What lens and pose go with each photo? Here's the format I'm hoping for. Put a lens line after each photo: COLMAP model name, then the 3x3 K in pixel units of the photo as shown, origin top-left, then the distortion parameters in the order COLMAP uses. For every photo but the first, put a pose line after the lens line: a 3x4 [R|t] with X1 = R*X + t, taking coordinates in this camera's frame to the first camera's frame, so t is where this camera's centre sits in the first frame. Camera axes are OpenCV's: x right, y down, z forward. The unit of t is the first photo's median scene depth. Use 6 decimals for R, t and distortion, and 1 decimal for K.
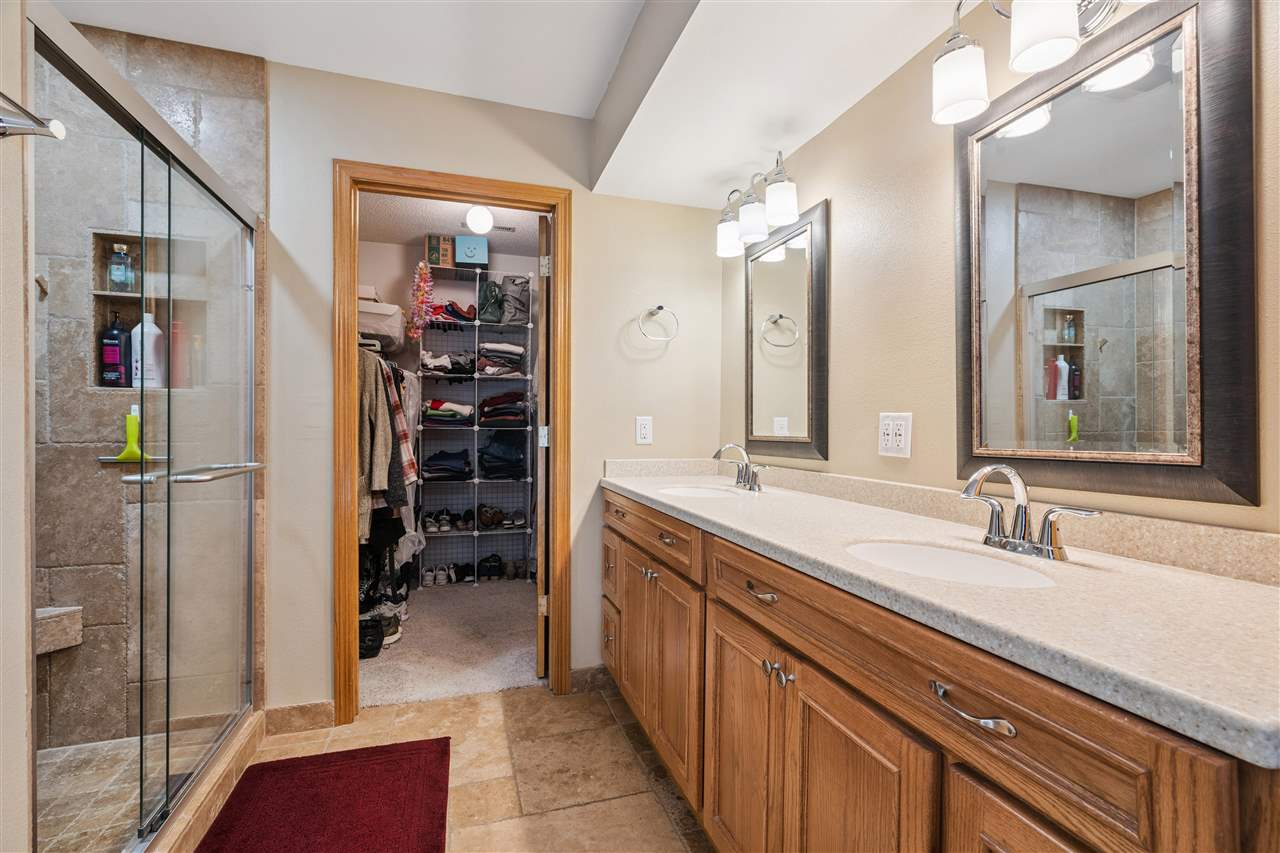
lens RADIAL K [[577.8, 0, 641.2], [0, 577.8, 425.9], [0, 0, 1]] dist [-0.007365, 0.001207]
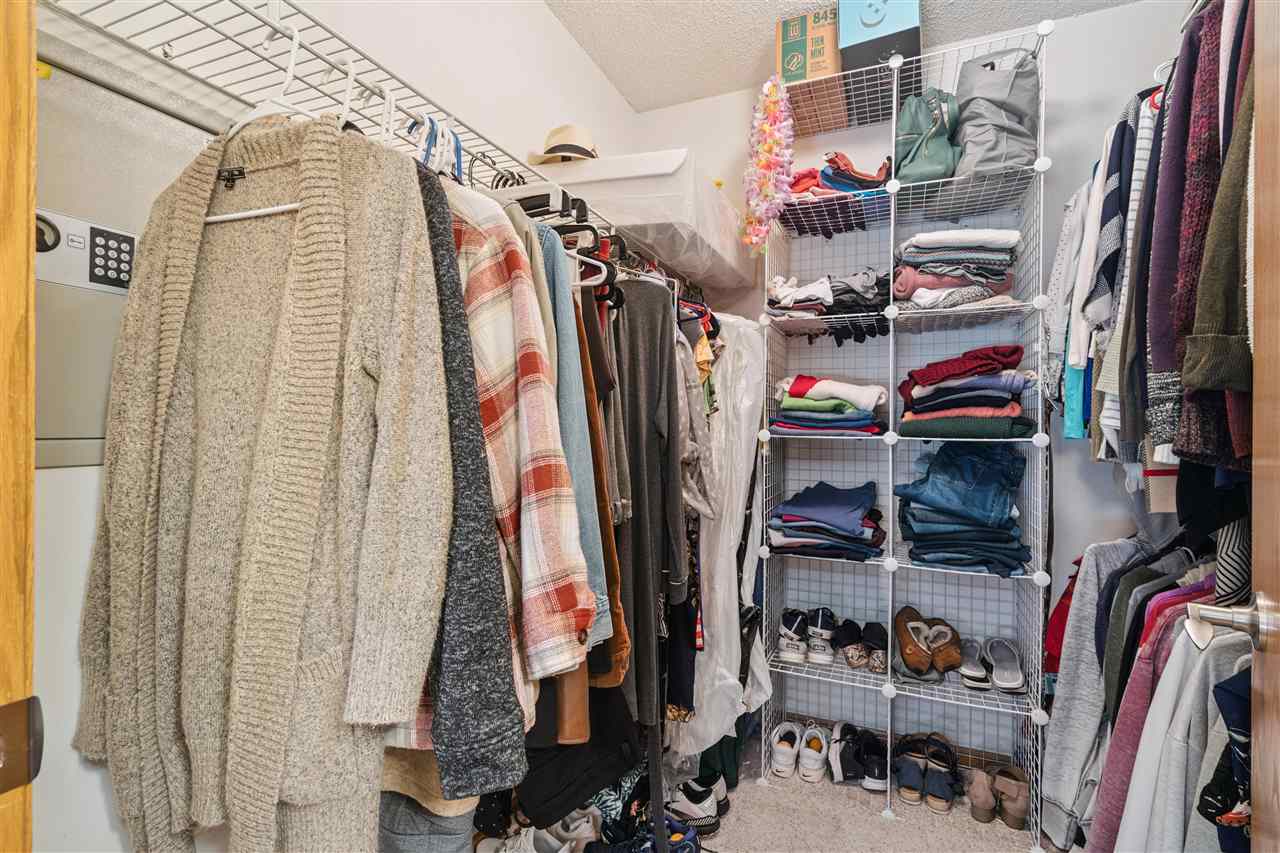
lens RADIAL K [[577.8, 0, 642.9], [0, 577.8, 426.1], [0, 0, 1]] dist [-0.007365, 0.001207]
pose [[0.743360, 0.002282, -0.668887, -0.137583], [0.001084, 0.999989, 0.004616, -0.006583], [0.668890, -0.004156, 0.743349, 0.562067]]
